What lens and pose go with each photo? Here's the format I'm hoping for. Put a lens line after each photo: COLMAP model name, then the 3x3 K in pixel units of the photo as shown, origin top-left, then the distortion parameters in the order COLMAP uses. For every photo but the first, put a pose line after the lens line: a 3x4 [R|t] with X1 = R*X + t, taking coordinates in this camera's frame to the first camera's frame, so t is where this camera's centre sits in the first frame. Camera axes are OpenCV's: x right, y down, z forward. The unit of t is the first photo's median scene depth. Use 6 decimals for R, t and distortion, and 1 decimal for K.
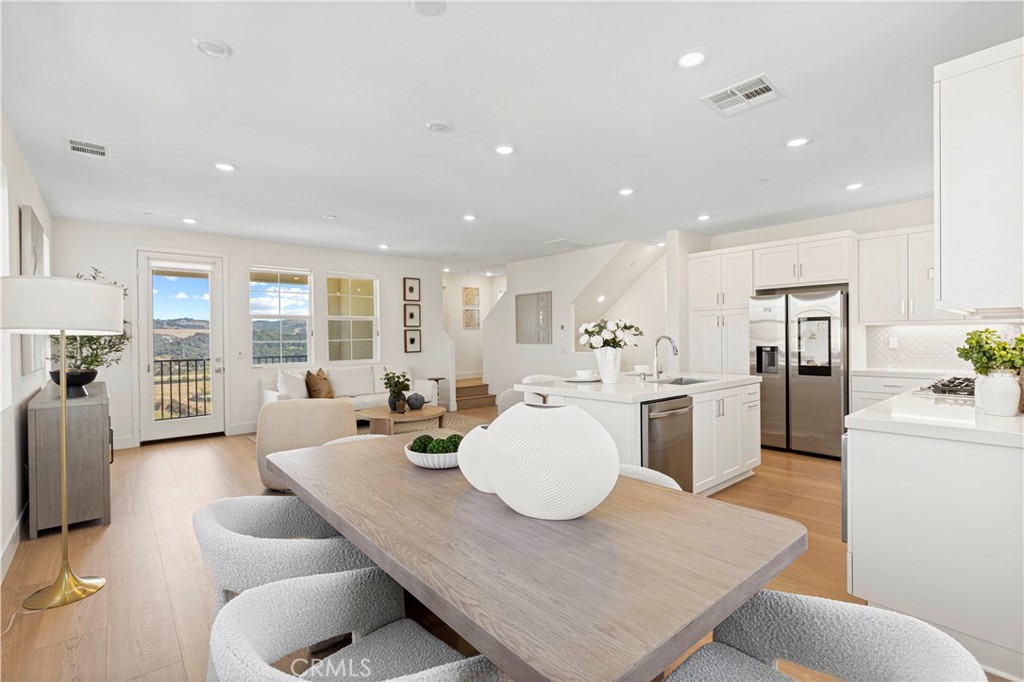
lens RADIAL K [[456.7, 0, 512.0], [0, 456.7, 341.0], [0, 0, 1]] dist [0.001113, 0.000477]
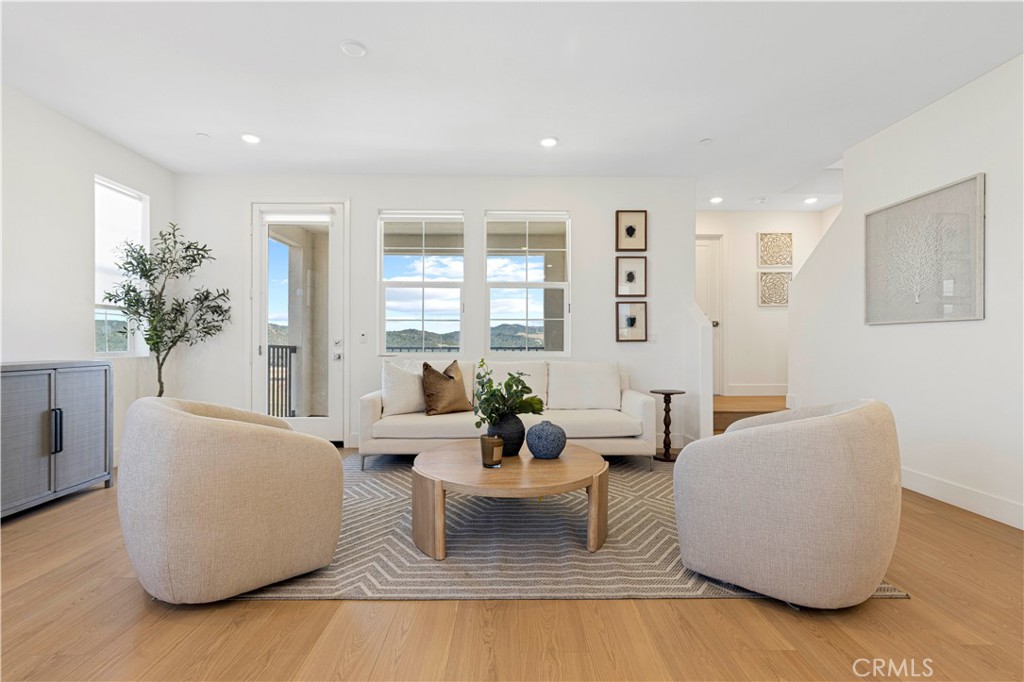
lens RADIAL K [[456.7, 0, 512.0], [0, 456.7, 341.0], [0, 0, 1]] dist [0.001113, 0.000477]
pose [[0.762719, 0.007998, -0.646681, 0.035245], [-0.014787, 0.999878, -0.005074, 0.029076], [0.646561, 0.013432, 0.762744, 0.477206]]
